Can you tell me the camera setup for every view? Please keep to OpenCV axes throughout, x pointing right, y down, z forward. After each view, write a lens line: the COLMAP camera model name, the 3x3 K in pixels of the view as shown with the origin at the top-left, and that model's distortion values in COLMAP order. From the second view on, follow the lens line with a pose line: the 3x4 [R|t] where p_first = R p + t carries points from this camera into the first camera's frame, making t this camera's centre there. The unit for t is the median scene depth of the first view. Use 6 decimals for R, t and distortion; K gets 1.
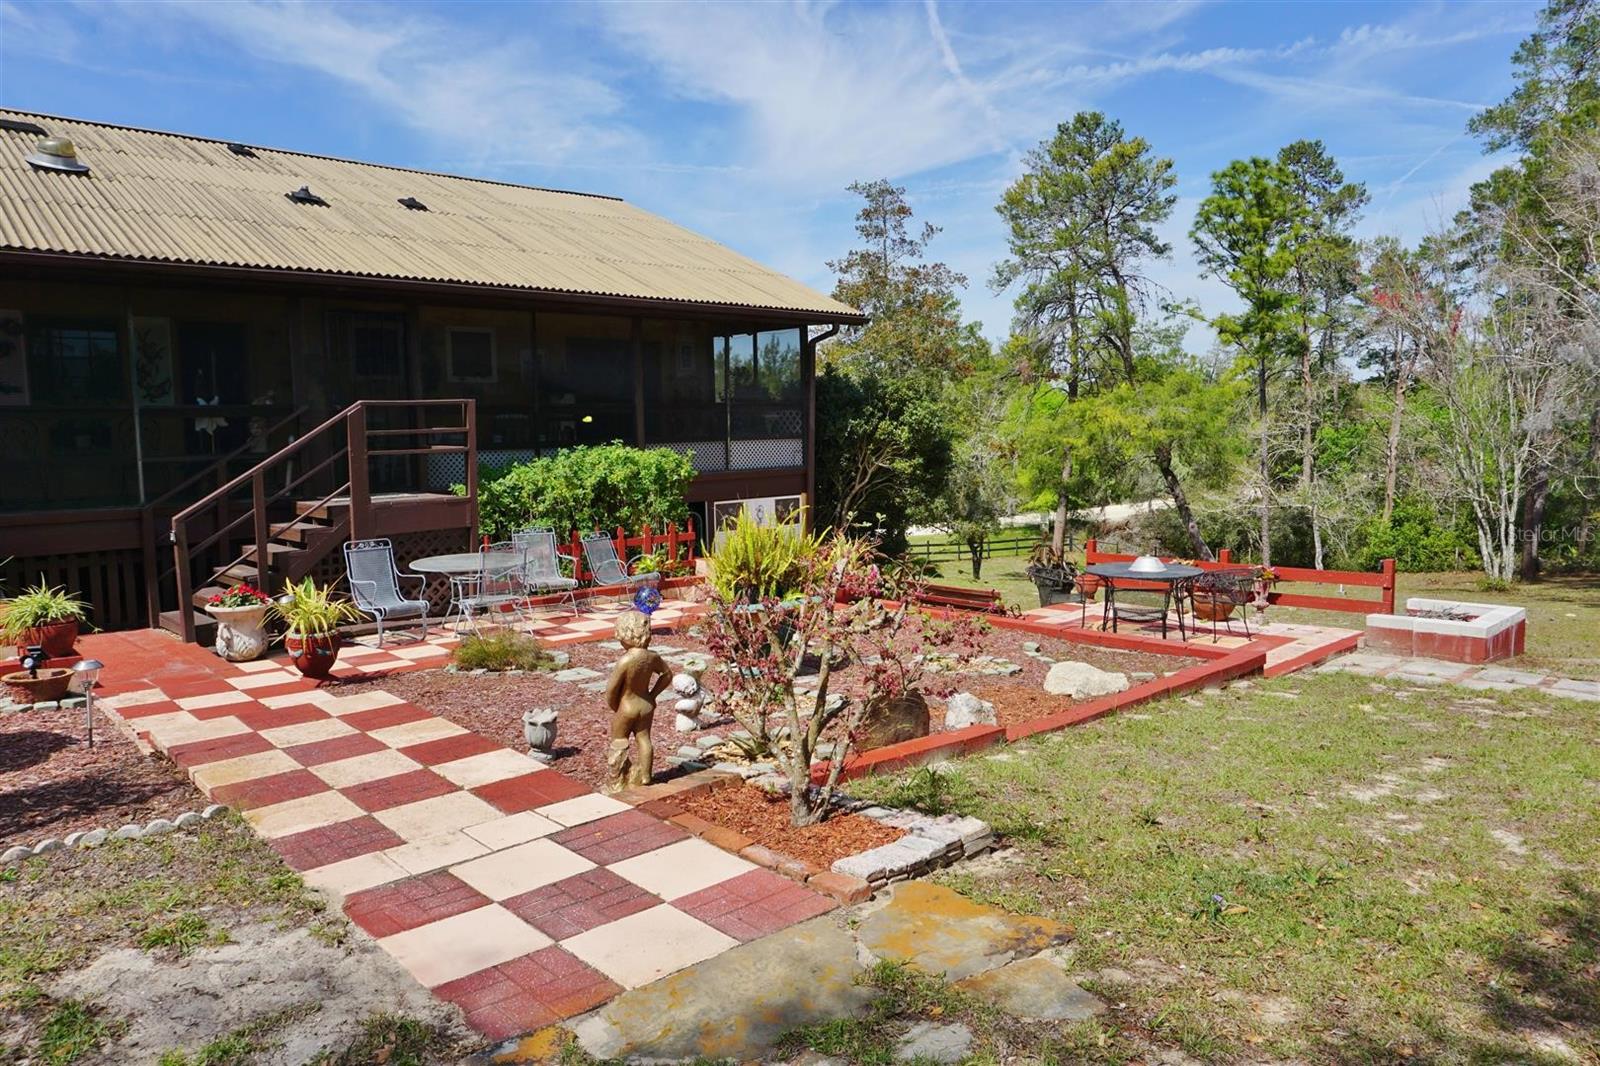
lens RADIAL K [[1062.8, 0, 797.0], [0, 1062.8, 537.4], [0, 0, 1]] dist [-0.047493, 0.033819]
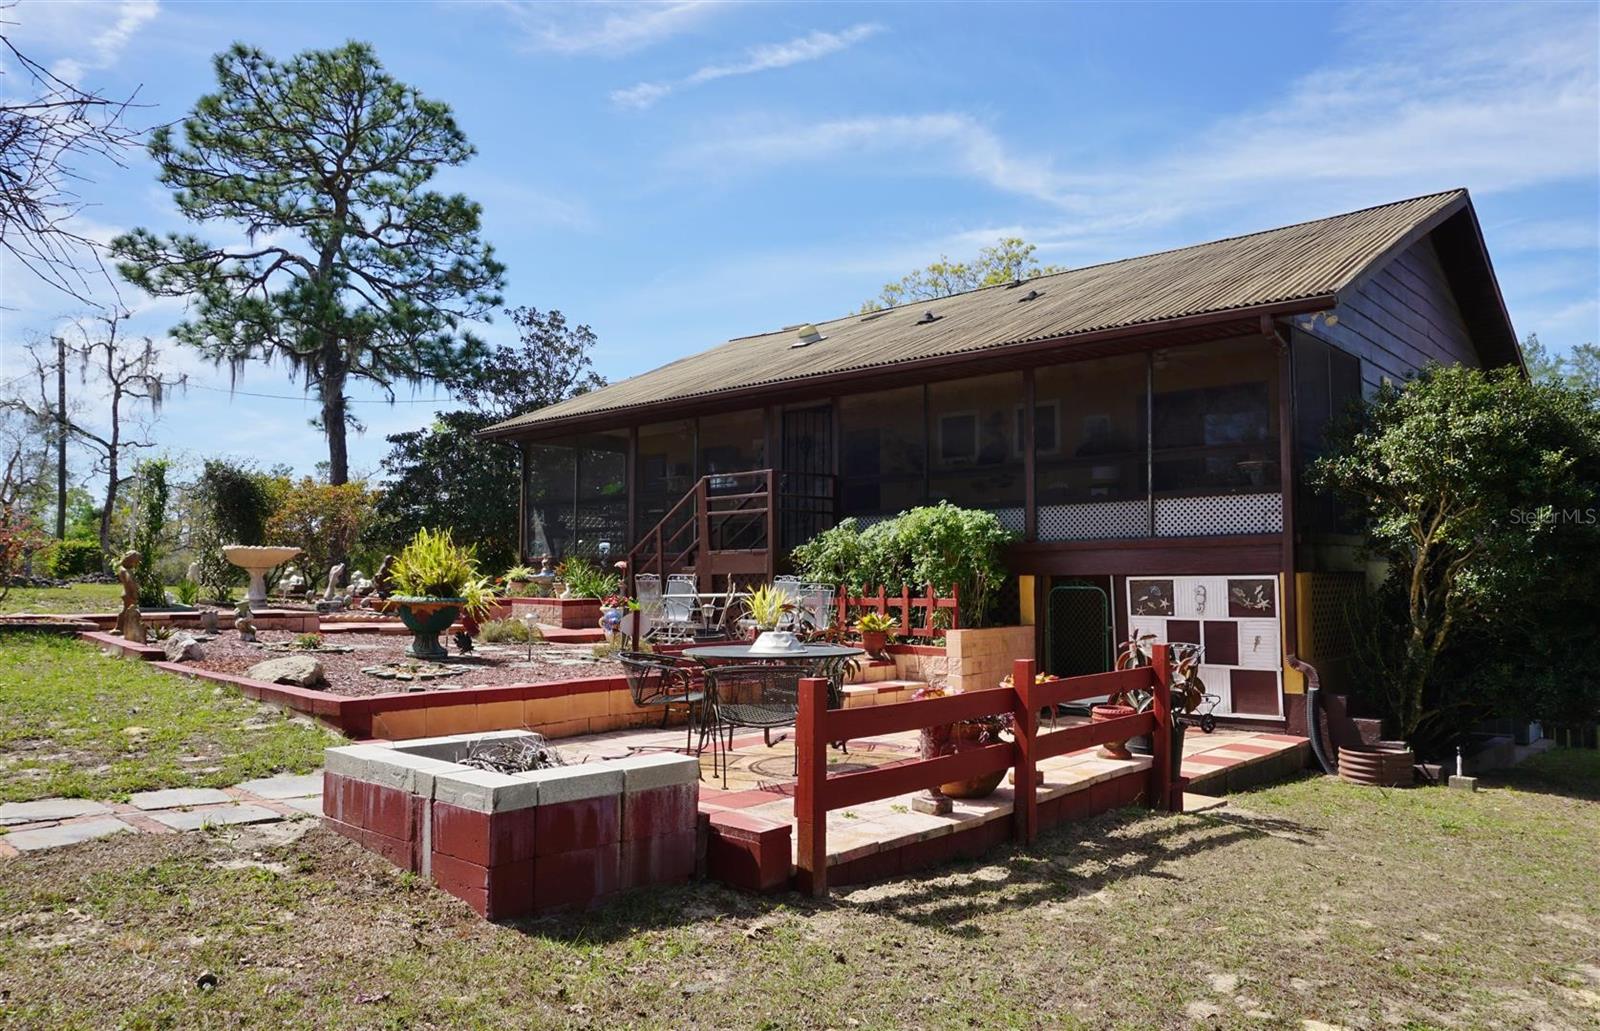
lens RADIAL K [[1087.4, 0, 798.4], [0, 1087.4, 506.2], [0, 0, 1]] dist [-0.033588, 0.021754]
pose [[0.073360, -0.053434, -0.995873, 0.914089], [-0.105781, 0.992514, -0.061046, -0.013866], [0.991680, 0.109823, 0.067159, 0.911861]]
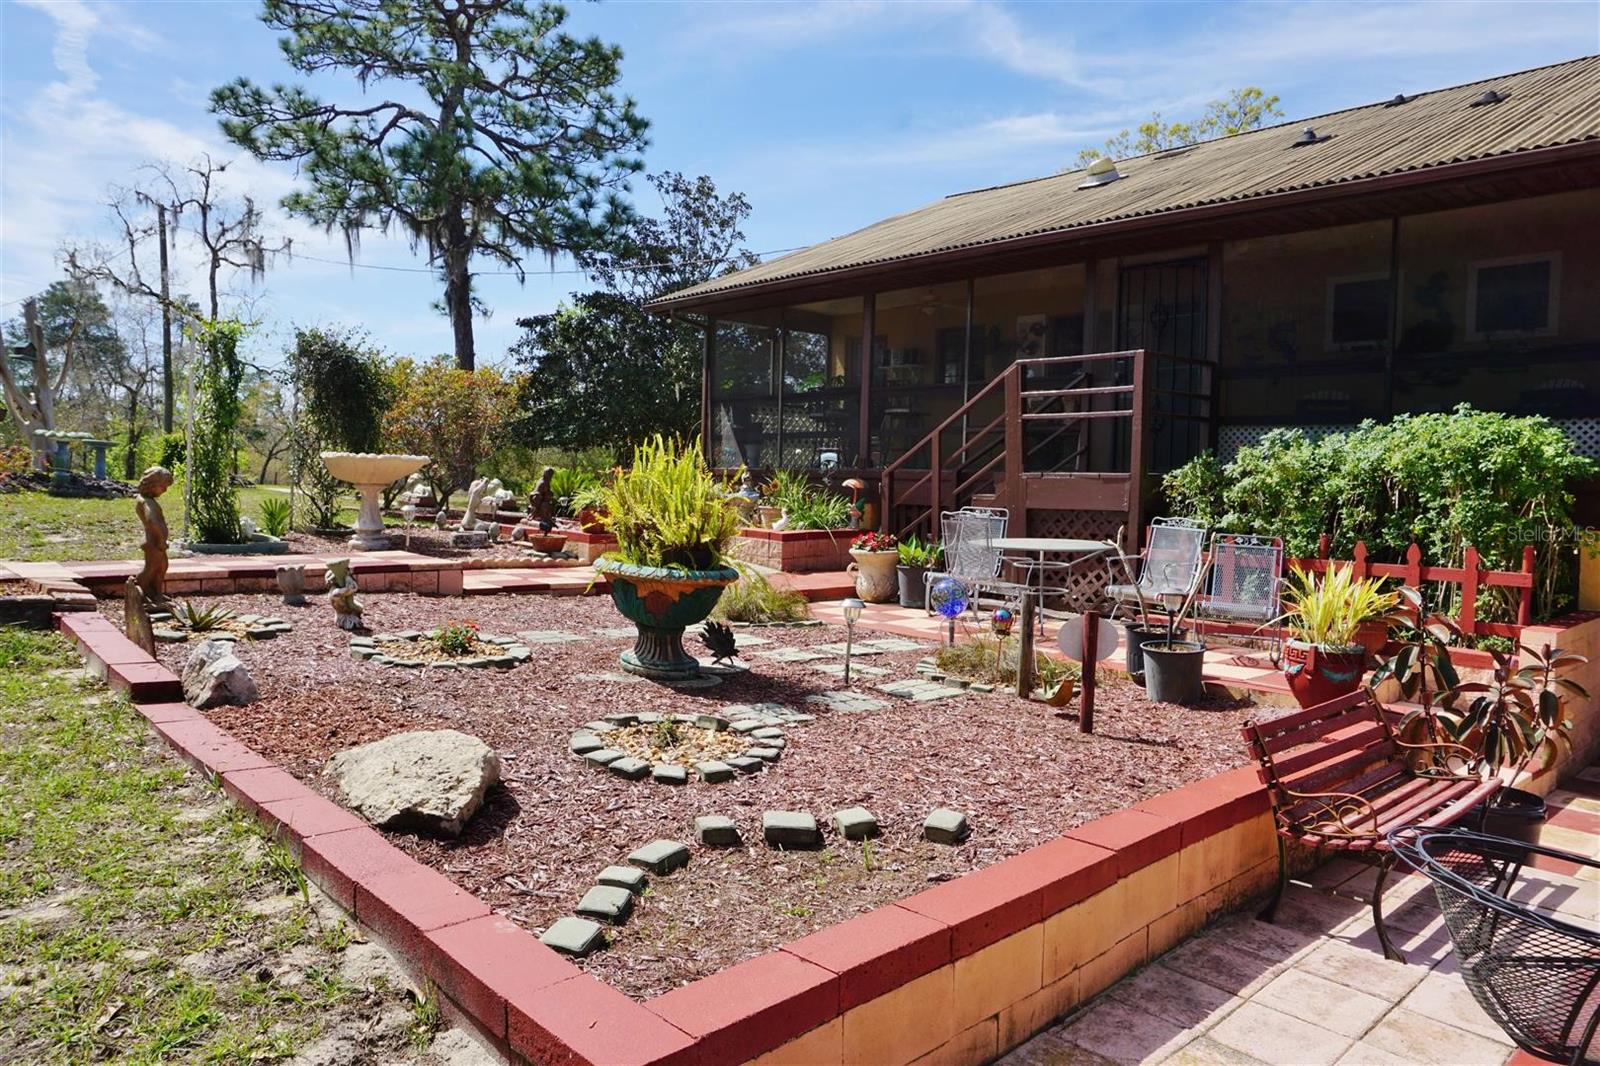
lens RADIAL K [[1062.8, 0, 803.3], [0, 1062.8, 518.8], [0, 0, 1]] dist [-0.047493, 0.033819]
pose [[-0.012424, 0.052609, -0.998538, 0.469545], [-0.127878, 0.990331, 0.053768, -0.015671], [0.991712, 0.128359, -0.005576, 0.738304]]
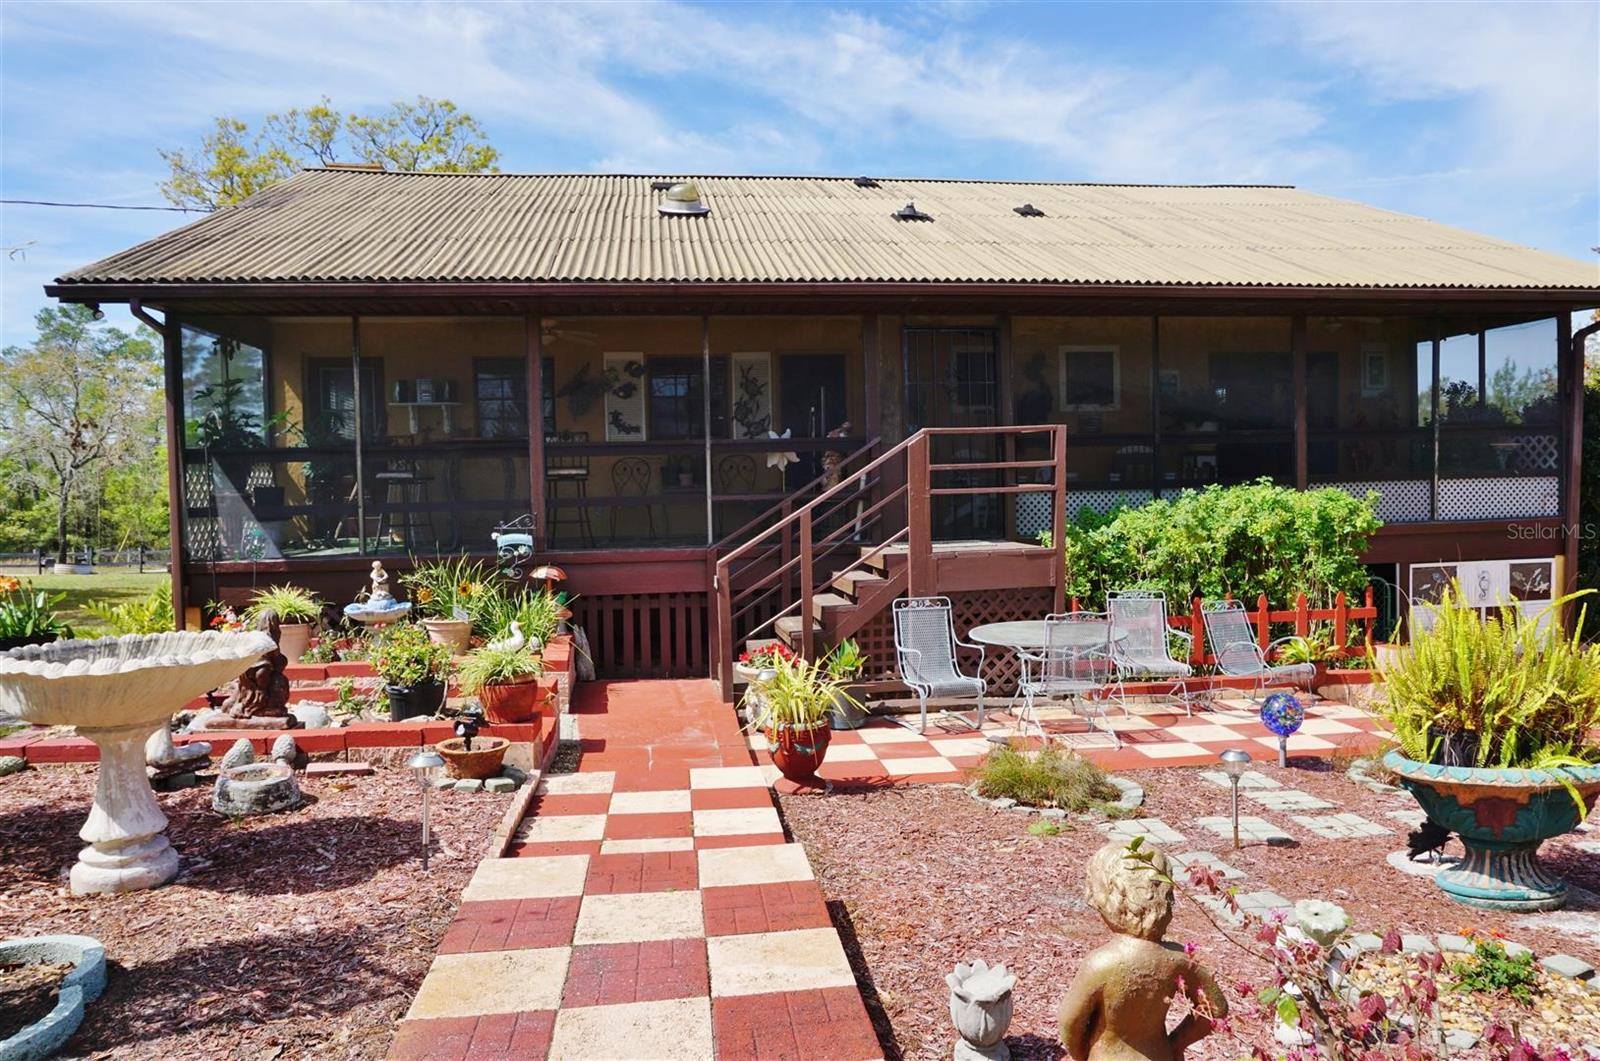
lens RADIAL K [[1062.8, 0, 800.7], [0, 1062.8, 528.5], [0, 0, 1]] dist [-0.047493, 0.033819]
pose [[0.816452, 0.022351, -0.576981, -0.008134], [-0.051334, 0.998103, -0.033976, -0.015784], [0.575127, 0.057359, 0.816051, 0.235216]]
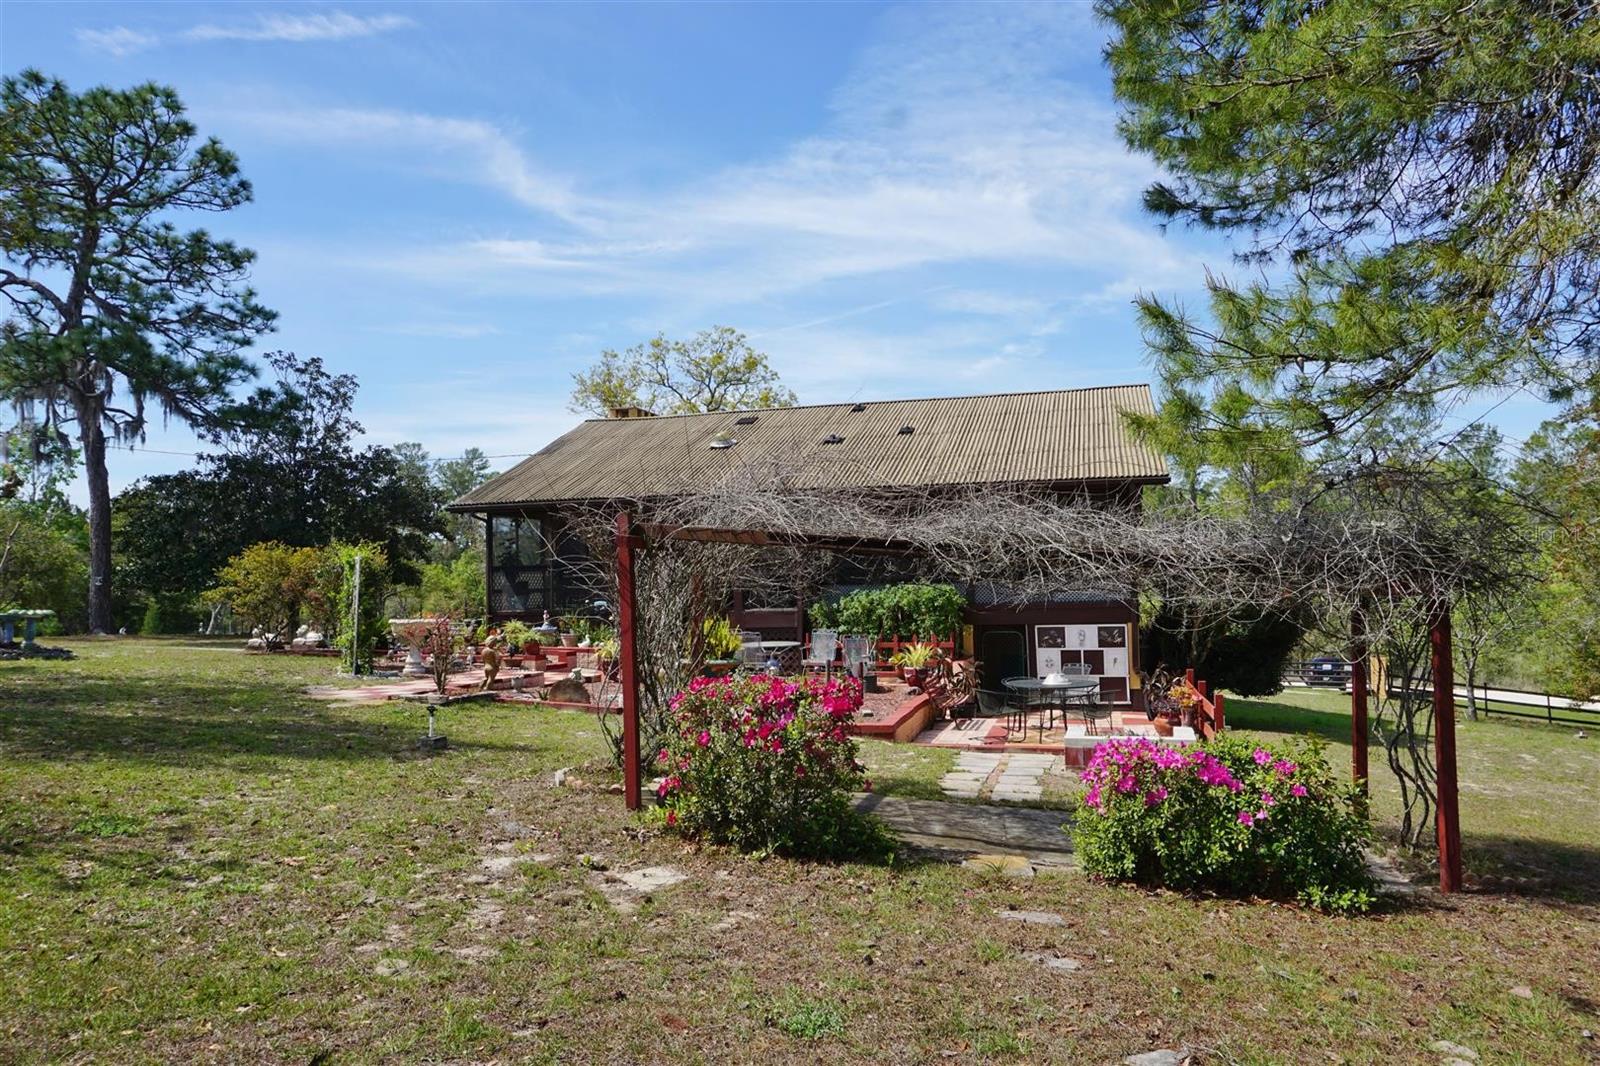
lens RADIAL K [[1062.8, 0, 799.0], [0, 1062.8, 569.9], [0, 0, 1]] dist [-0.047493, 0.033819]
pose [[0.512280, -0.003890, -0.858810, 1.188236], [-0.079798, 0.995448, -0.052108, -0.012629], [0.855103, 0.095225, 0.509638, 0.077698]]
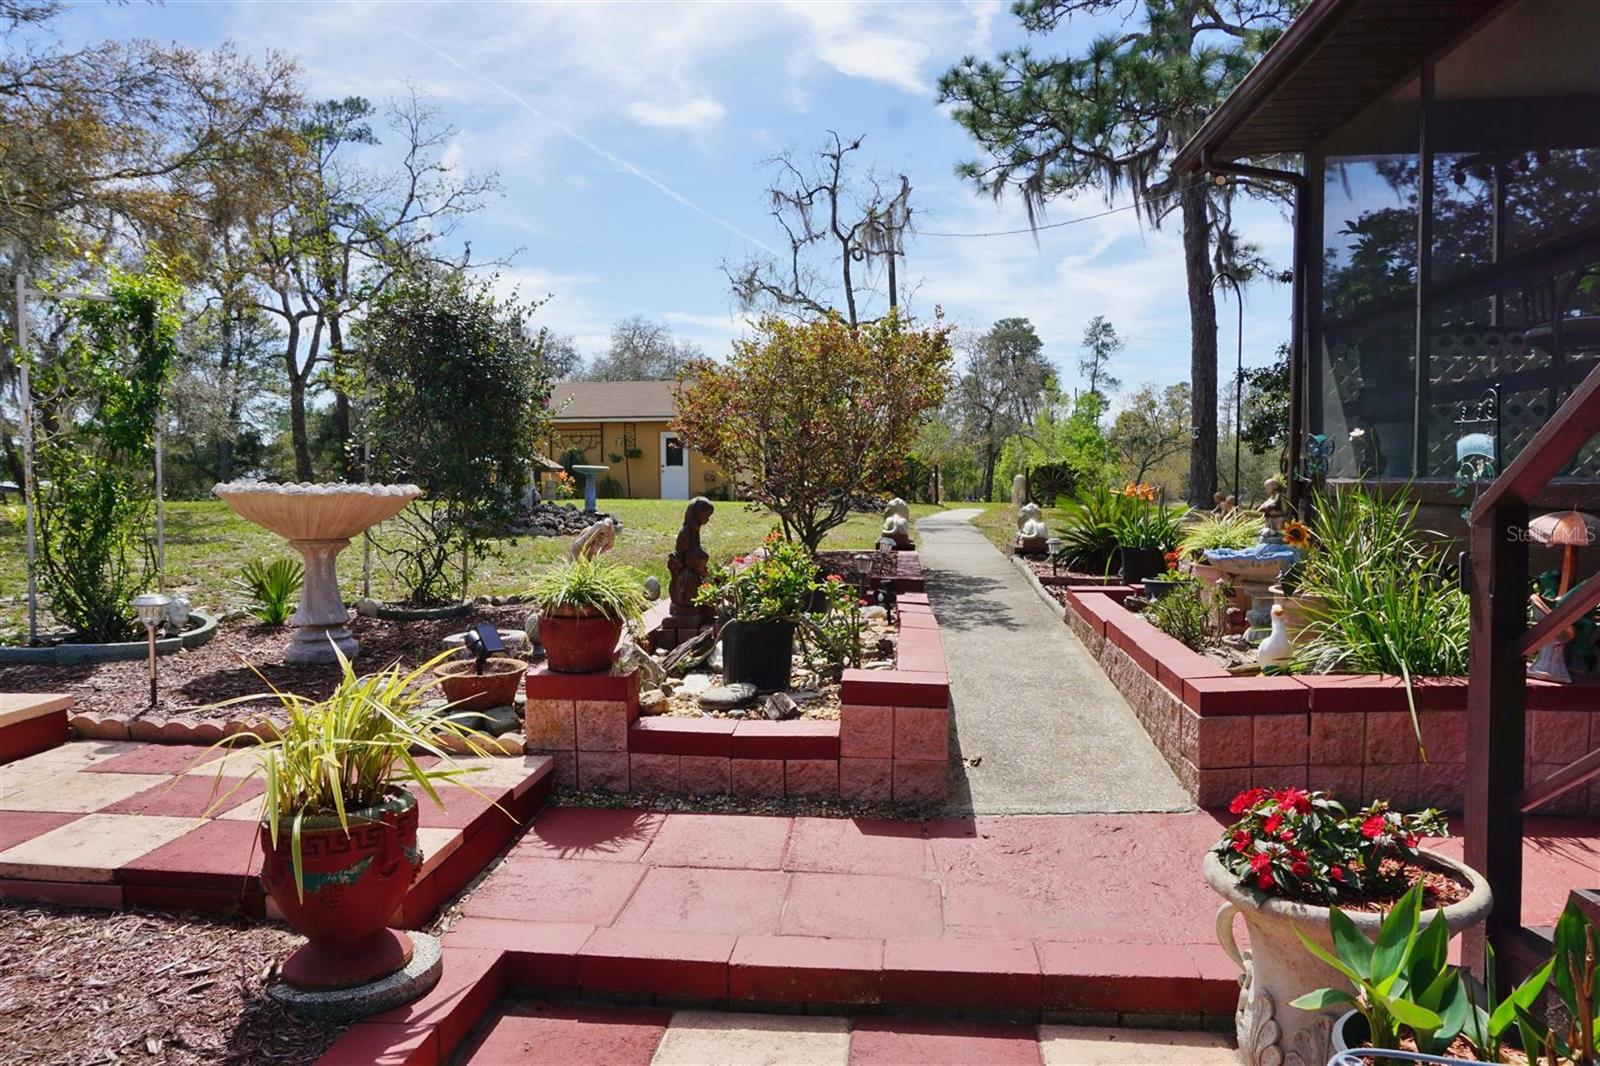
lens RADIAL K [[1062.8, 0, 800.9], [0, 1062.8, 521.6], [0, 0, 1]] dist [-0.047493, 0.033819]
pose [[-0.758571, 0.044726, -0.650054, -0.232274], [-0.053809, 0.989934, 0.130903, -0.031986], [0.649365, 0.134278, -0.748528, 0.868431]]
